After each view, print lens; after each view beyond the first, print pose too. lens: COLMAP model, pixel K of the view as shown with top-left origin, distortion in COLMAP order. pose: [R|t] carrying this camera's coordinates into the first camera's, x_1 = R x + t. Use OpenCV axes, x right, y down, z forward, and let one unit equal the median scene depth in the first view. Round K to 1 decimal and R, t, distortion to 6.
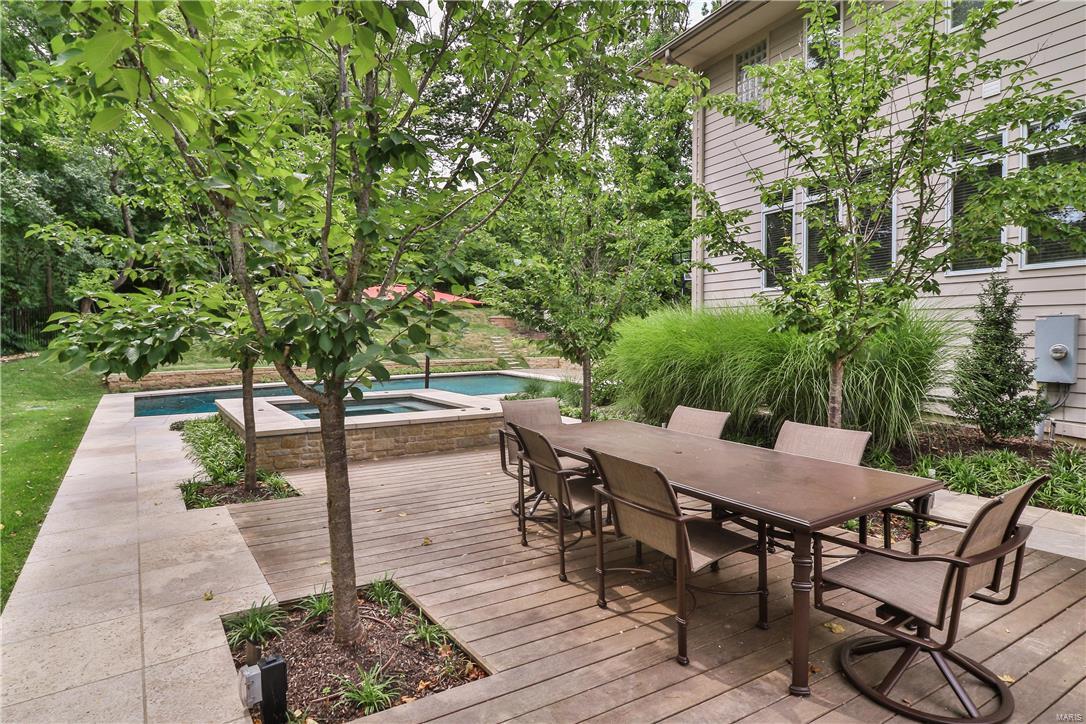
lens RADIAL K [[557.7, 0, 543.0], [0, 557.7, 362.0], [0, 0, 1]] dist [0.030442, -0.024760]
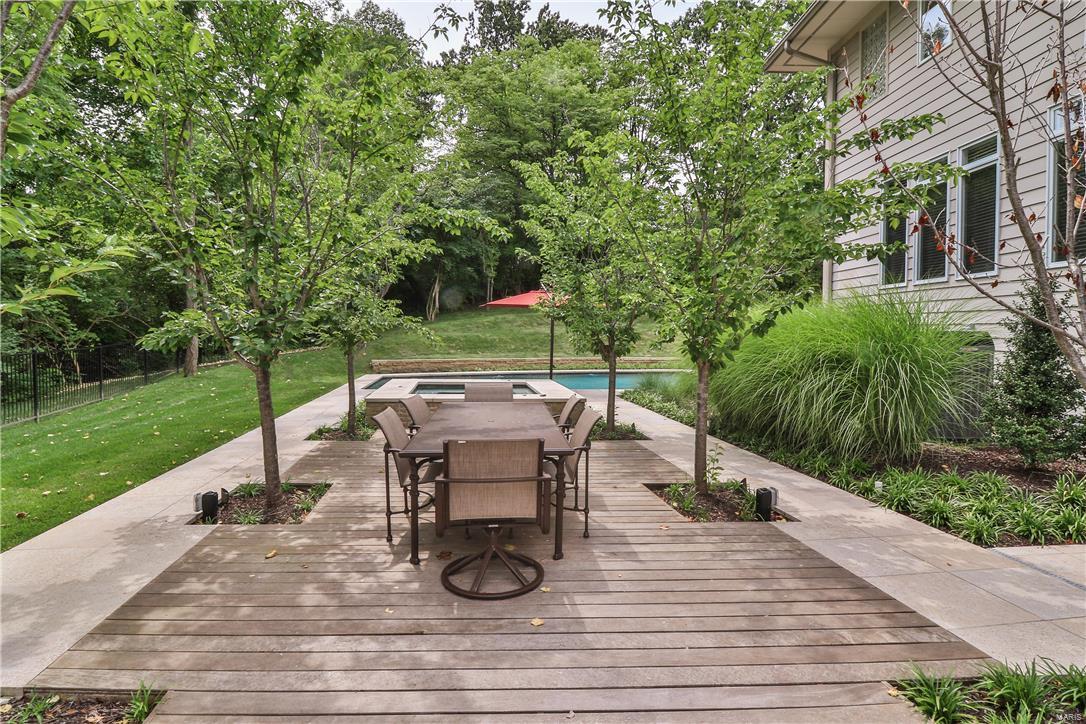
lens RADIAL K [[557.7, 0, 543.0], [0, 557.7, 362.0], [0, 0, 1]] dist [0.030442, -0.024760]
pose [[0.883843, 0.032758, -0.466636, 0.279592], [-0.030694, 0.999456, 0.012026, -0.004196], [0.466776, 0.003694, 0.884368, -0.043190]]
